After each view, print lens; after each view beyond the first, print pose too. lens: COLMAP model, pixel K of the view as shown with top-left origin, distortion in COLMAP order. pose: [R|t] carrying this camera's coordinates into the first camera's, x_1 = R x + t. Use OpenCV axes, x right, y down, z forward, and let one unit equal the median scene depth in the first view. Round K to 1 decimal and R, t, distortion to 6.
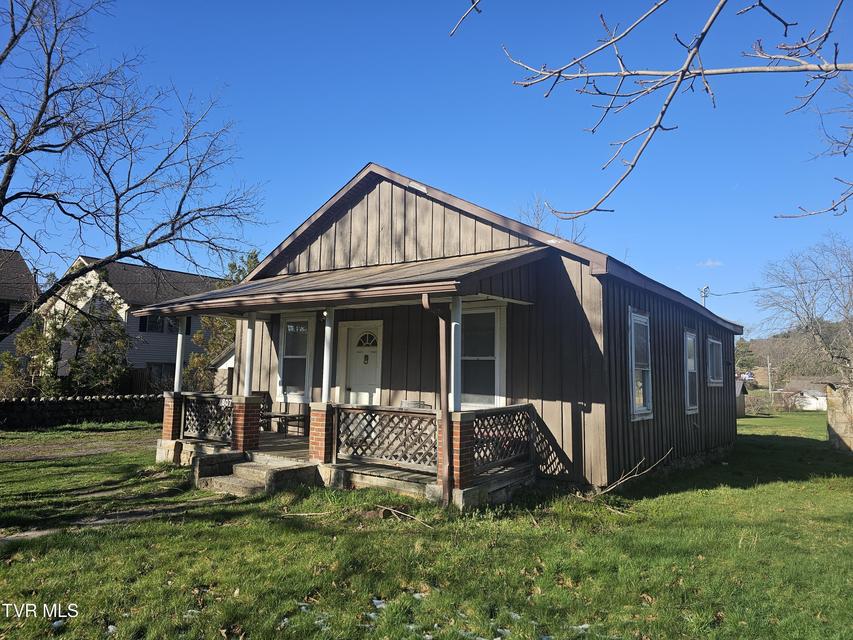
lens RADIAL K [[571.3, 0, 413.4], [0, 571.3, 310.8], [0, 0, 1]] dist [0.092563, -0.082328]
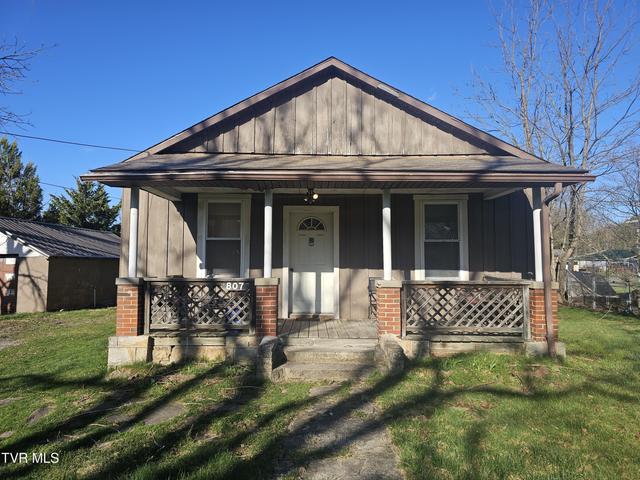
lens RADIAL K [[428.7, 0, 310.2], [0, 428.7, 233.1], [0, 0, 1]] dist [0.092563, -0.082328]
pose [[0.810784, 0.020696, 0.584979, -0.558171], [-0.049605, 0.998209, 0.033438, 0.041705], [-0.583240, -0.056129, 0.810359, 0.344894]]
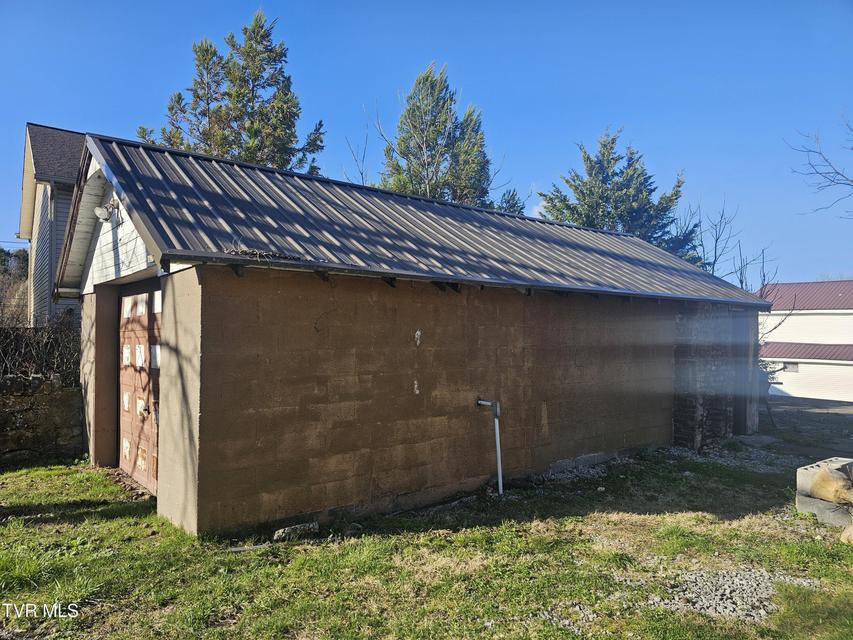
lens RADIAL K [[556.3, 0, 426.5], [0, 556.3, 320.0], [0, 0, 1]] dist [0.098233, -0.128327]
pose [[0.966746, -0.022758, -0.254722, -0.186753], [0.042224, 0.996567, 0.071215, 0.225595], [0.252227, -0.079602, 0.964388, 1.663427]]
